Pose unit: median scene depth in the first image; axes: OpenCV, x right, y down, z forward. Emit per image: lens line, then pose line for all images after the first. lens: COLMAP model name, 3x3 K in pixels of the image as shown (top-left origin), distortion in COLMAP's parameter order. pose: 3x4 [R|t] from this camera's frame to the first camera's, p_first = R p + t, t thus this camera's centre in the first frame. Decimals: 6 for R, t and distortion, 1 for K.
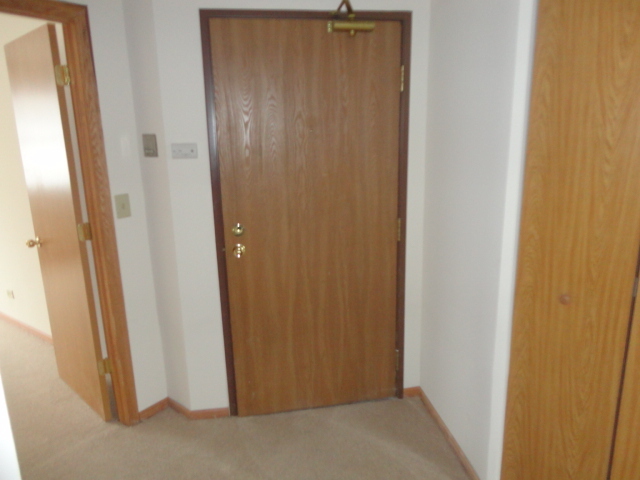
lens RADIAL K [[471.9, 0, 324.8], [0, 471.9, 234.6], [0, 0, 1]] dist [0.002772, 0.009217]
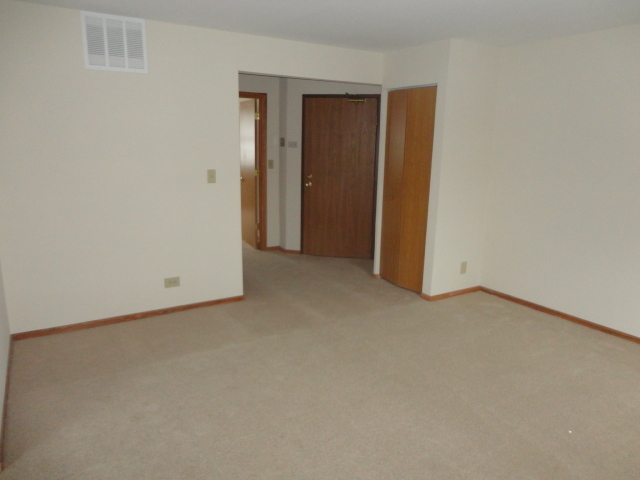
lens RADIAL K [[471.9, 0, 320.2], [0, 471.9, 239.0], [0, 0, 1]] dist [0.002772, 0.009217]
pose [[0.929398, 0.118234, -0.349627, 0.768072], [-0.129164, 0.991591, -0.008022, 0.324411], [0.345739, 0.052615, 0.936854, -1.301720]]
